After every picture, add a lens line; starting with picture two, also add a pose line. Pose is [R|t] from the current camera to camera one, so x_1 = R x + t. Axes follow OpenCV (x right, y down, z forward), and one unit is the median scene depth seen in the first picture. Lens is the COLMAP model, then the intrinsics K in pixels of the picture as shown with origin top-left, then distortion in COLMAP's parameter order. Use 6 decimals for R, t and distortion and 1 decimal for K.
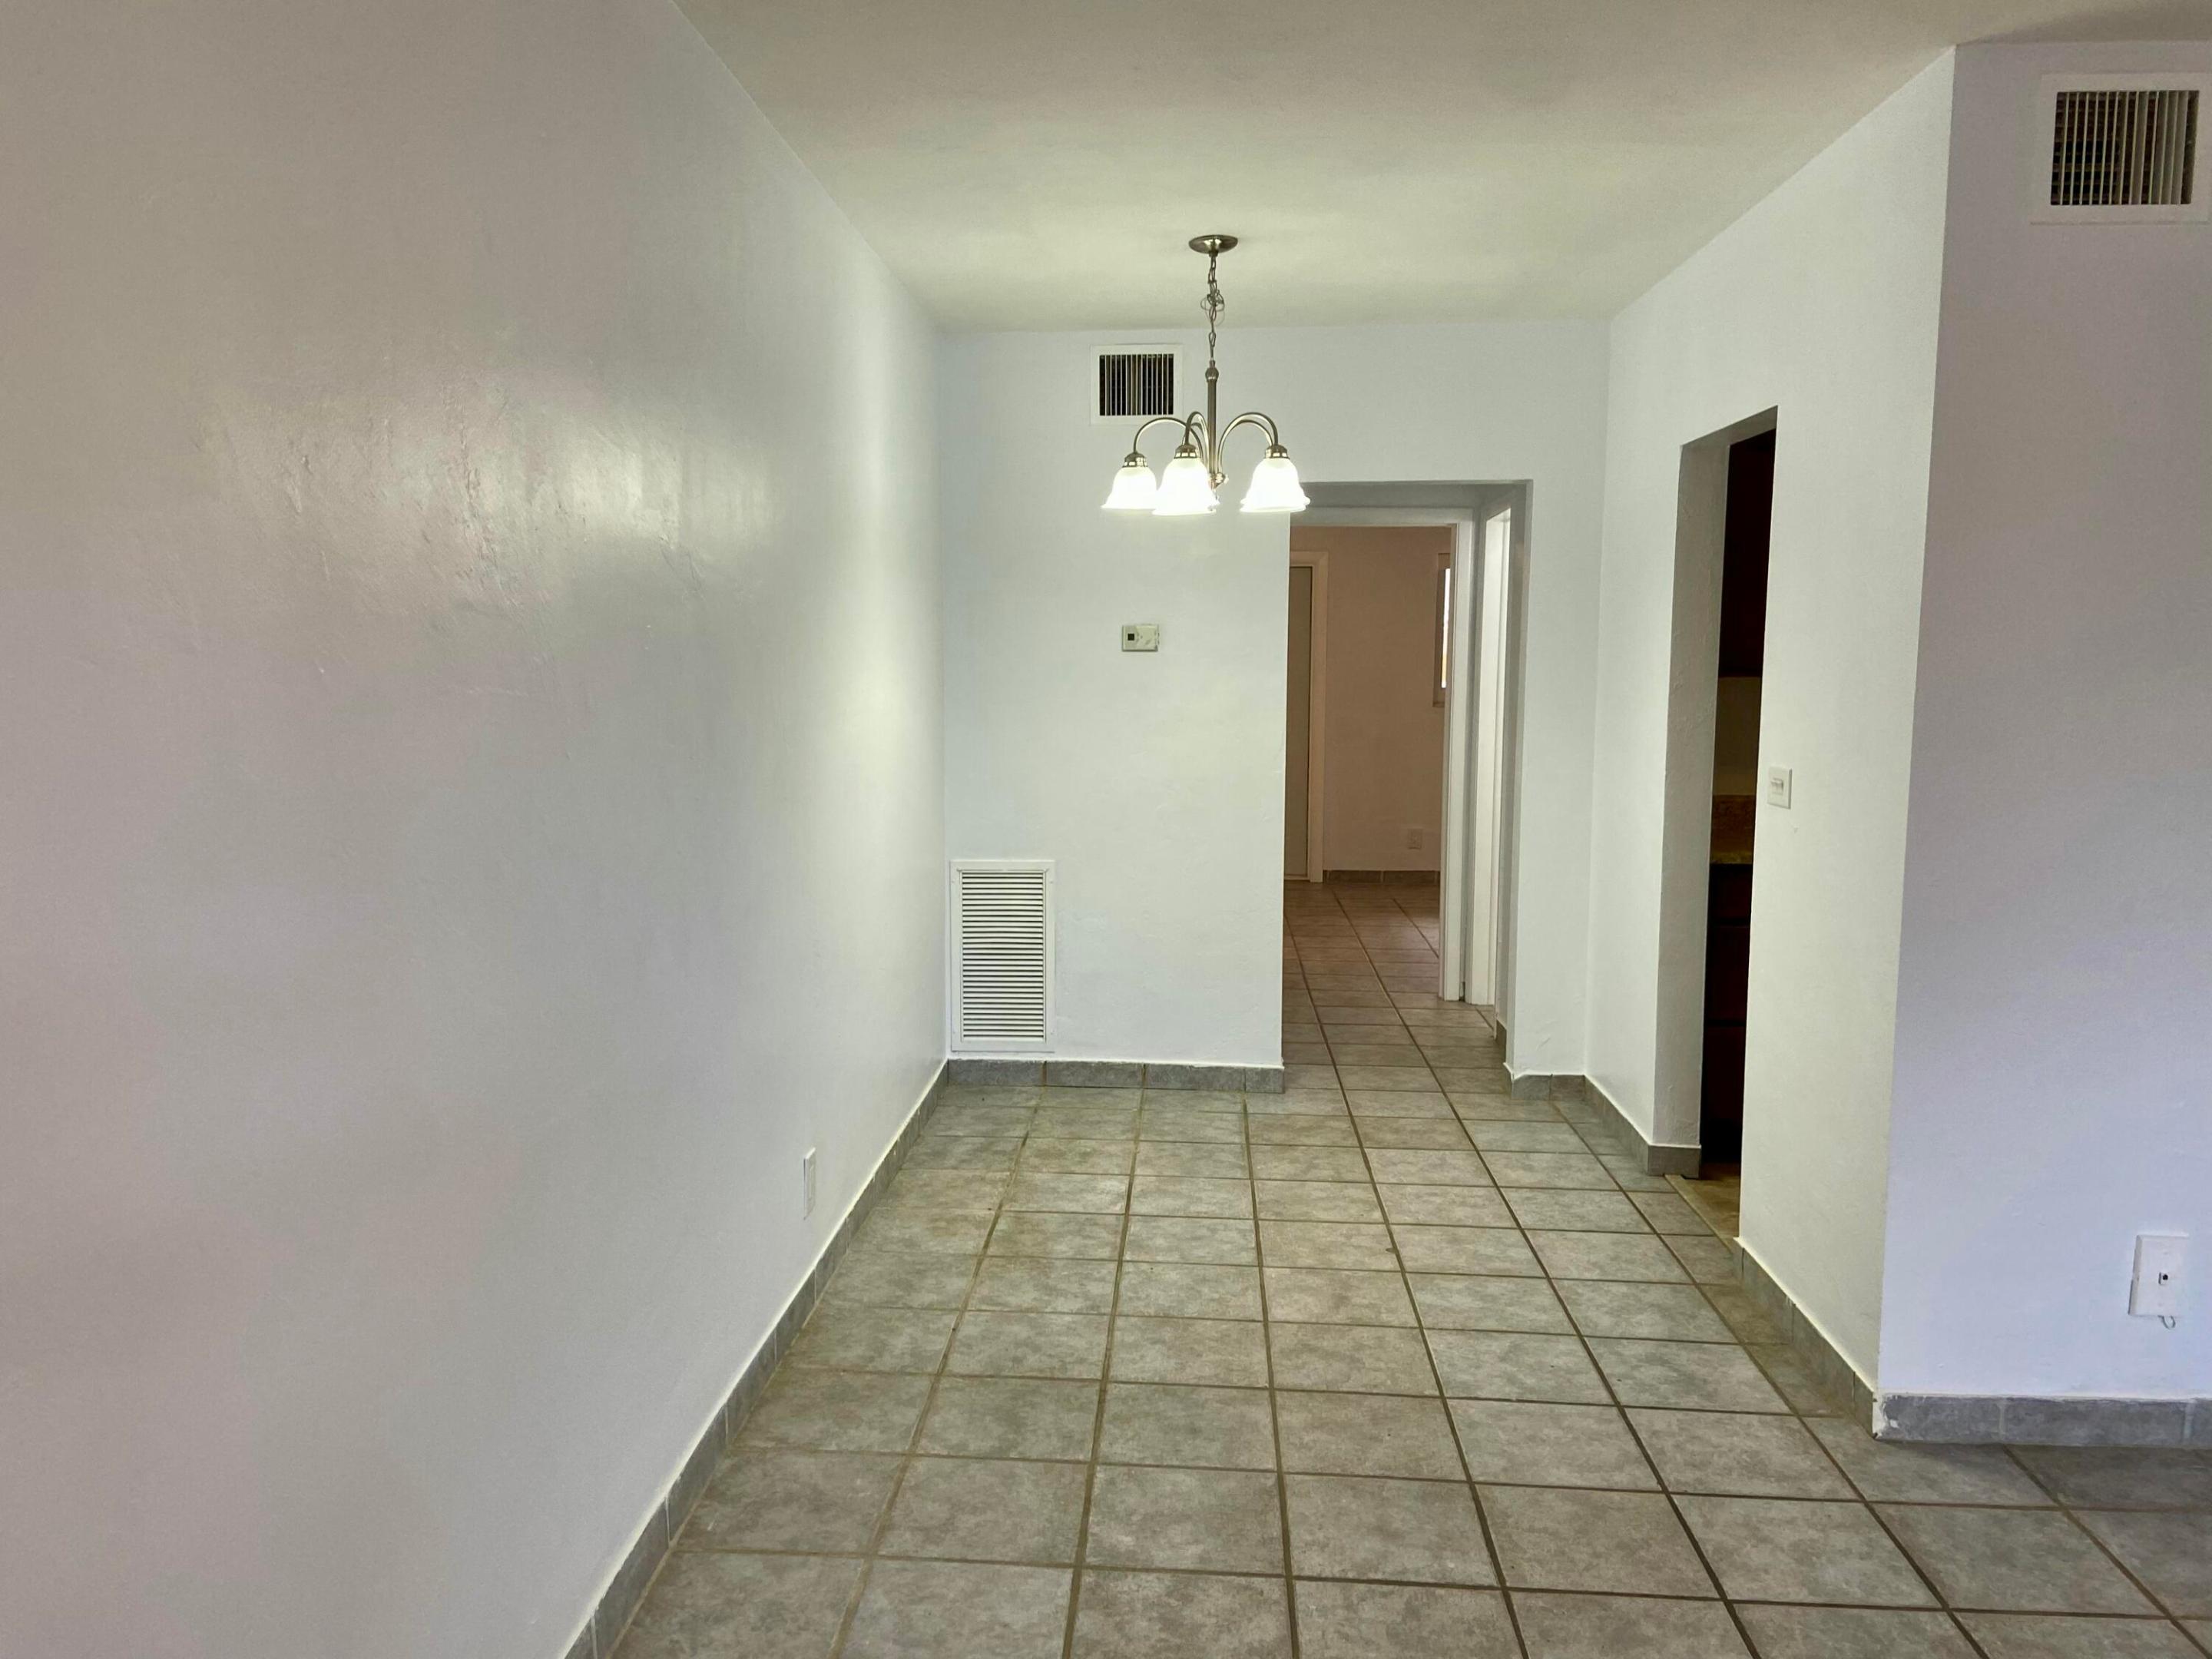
lens RADIAL K [[1663.6, 0, 1084.4], [0, 1663.6, 839.9], [0, 0, 1]] dist [0.110920, -0.138680]
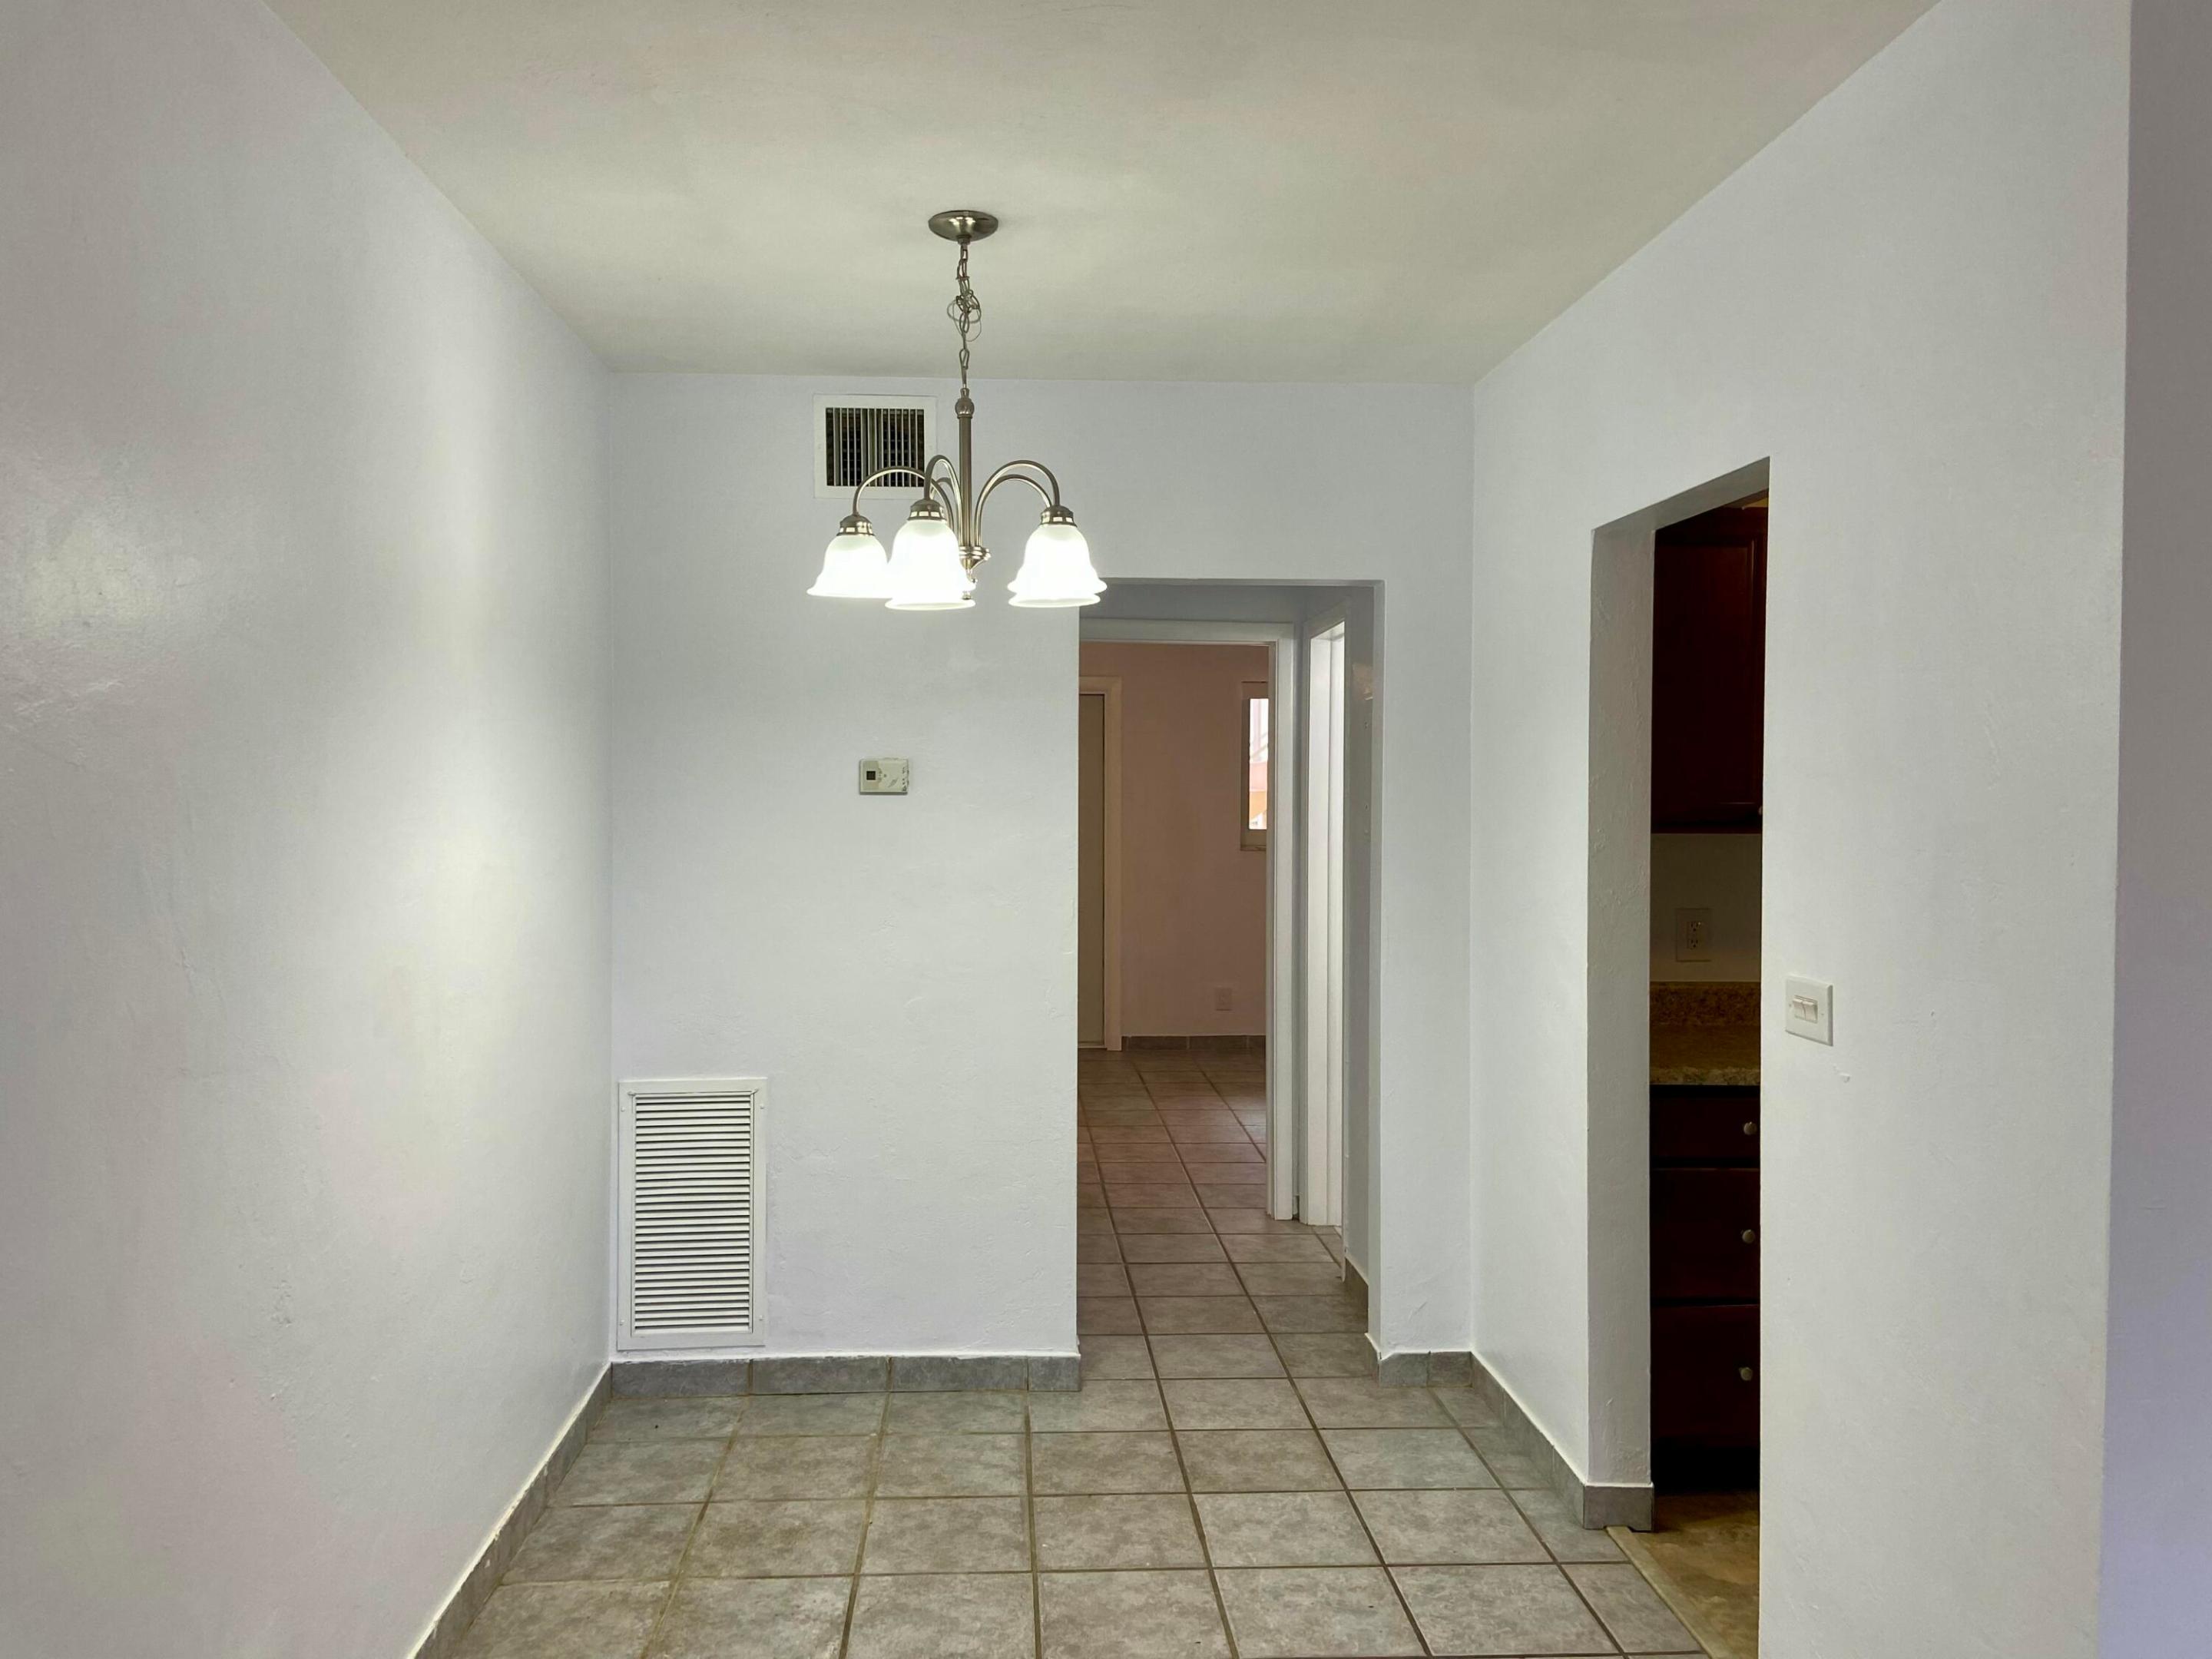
lens RADIAL K [[1663.6, 0, 1104.9], [0, 1663.6, 808.5], [0, 0, 1]] dist [0.110920, -0.138680]
pose [[0.990741, -0.000317, 0.135765, 0.036937], [0.013476, 0.995288, -0.096017, -0.040915], [-0.135095, 0.096957, 0.986077, 0.302089]]
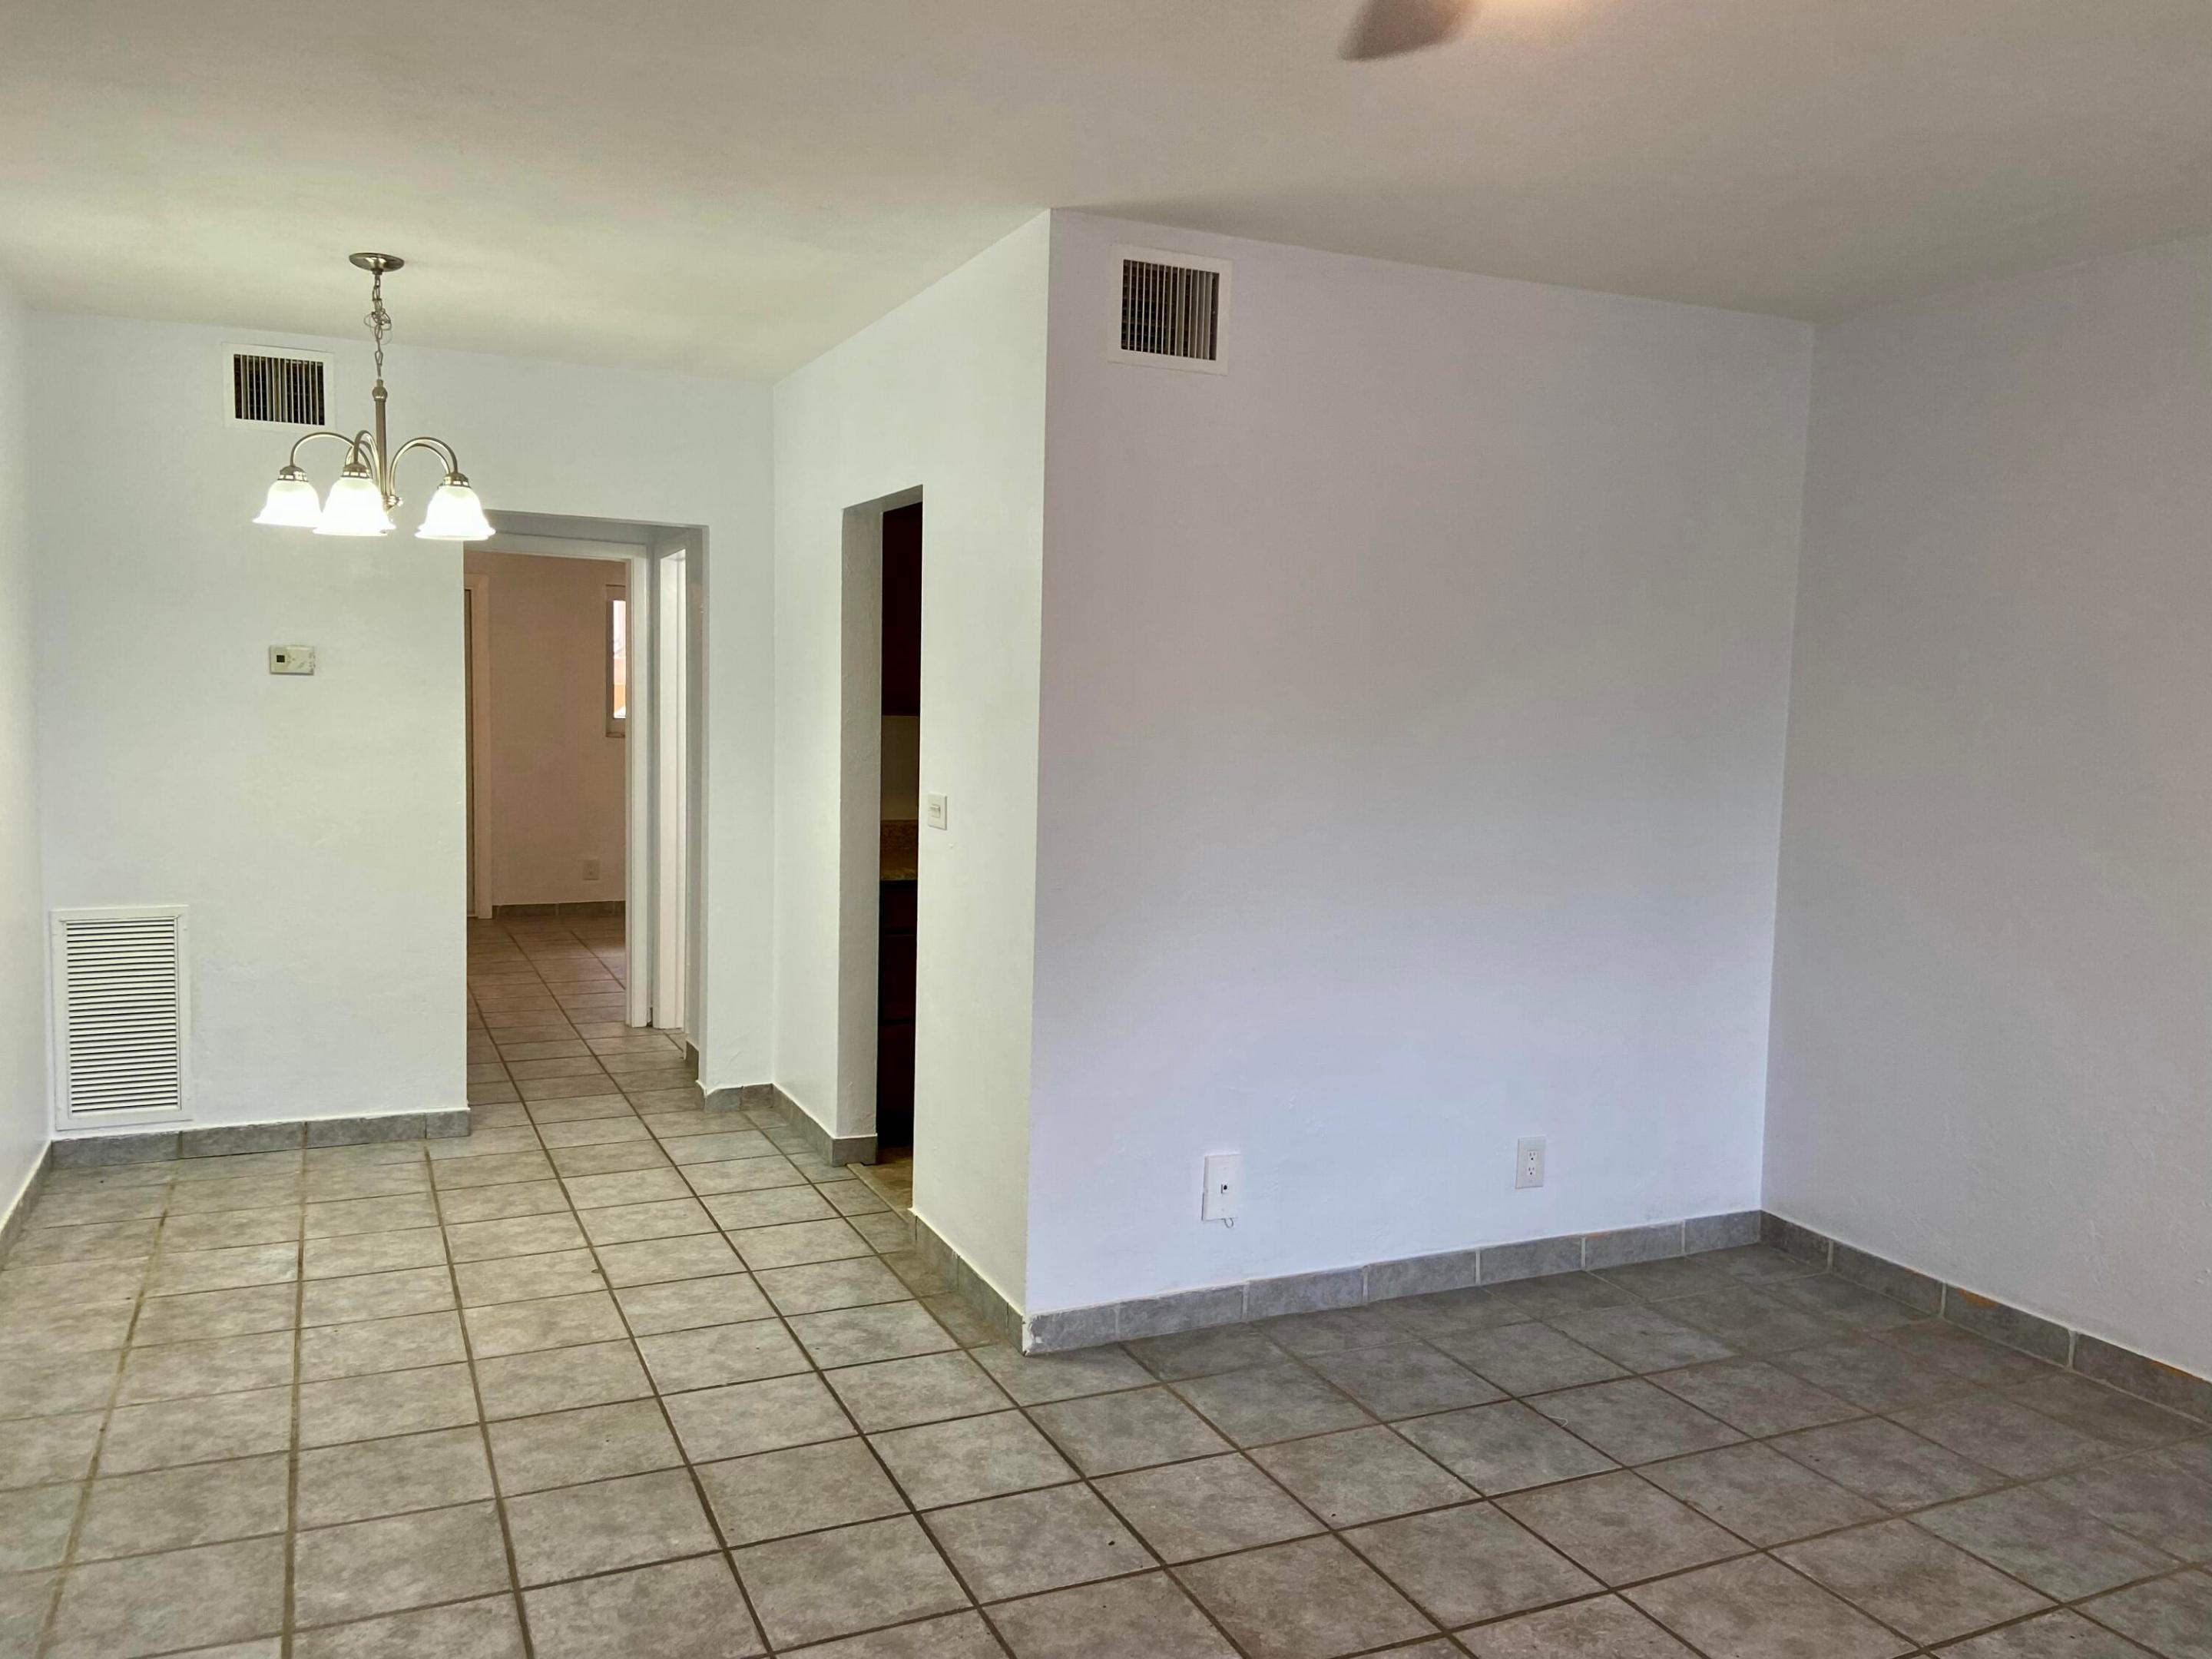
lens RADIAL K [[1663.6, 0, 1114.6], [0, 1663.6, 827.8], [0, 0, 1]] dist [0.110920, -0.138680]
pose [[0.874334, -0.019722, 0.484923, -0.031016], [0.031909, 0.999348, -0.016889, 0.002760], [-0.484274, 0.030240, 0.874394, -0.050790]]
